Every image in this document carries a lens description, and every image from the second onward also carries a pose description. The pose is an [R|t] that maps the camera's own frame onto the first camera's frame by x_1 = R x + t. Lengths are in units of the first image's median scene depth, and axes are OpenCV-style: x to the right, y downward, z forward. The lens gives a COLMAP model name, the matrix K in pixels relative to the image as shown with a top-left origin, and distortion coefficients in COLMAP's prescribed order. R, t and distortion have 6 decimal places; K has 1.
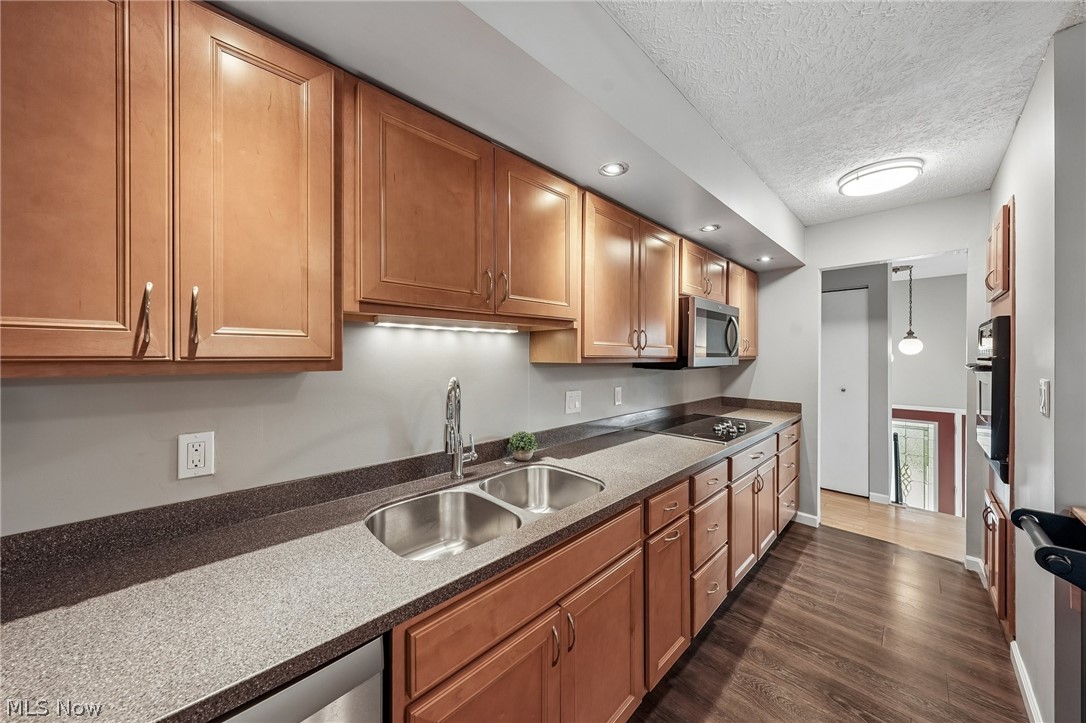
lens RADIAL K [[374.6, 0, 534.3], [0, 374.6, 357.0], [0, 0, 1]] dist [0.002013, 0.000671]
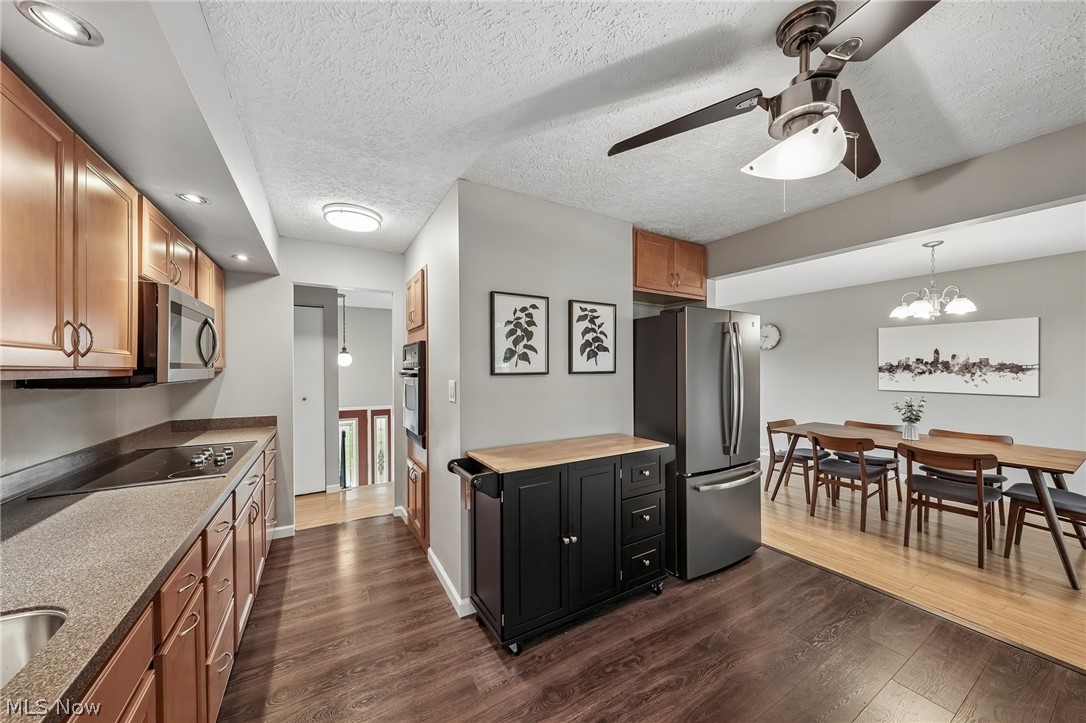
lens RADIAL K [[374.6, 0, 548.8], [0, 374.6, 369.0], [0, 0, 1]] dist [0.002013, 0.000671]
pose [[0.227223, -0.005398, 0.973828, -0.104214], [0.004618, 0.999979, 0.004465, 0.001185], [-0.973832, 0.003482, 0.227243, 0.119435]]
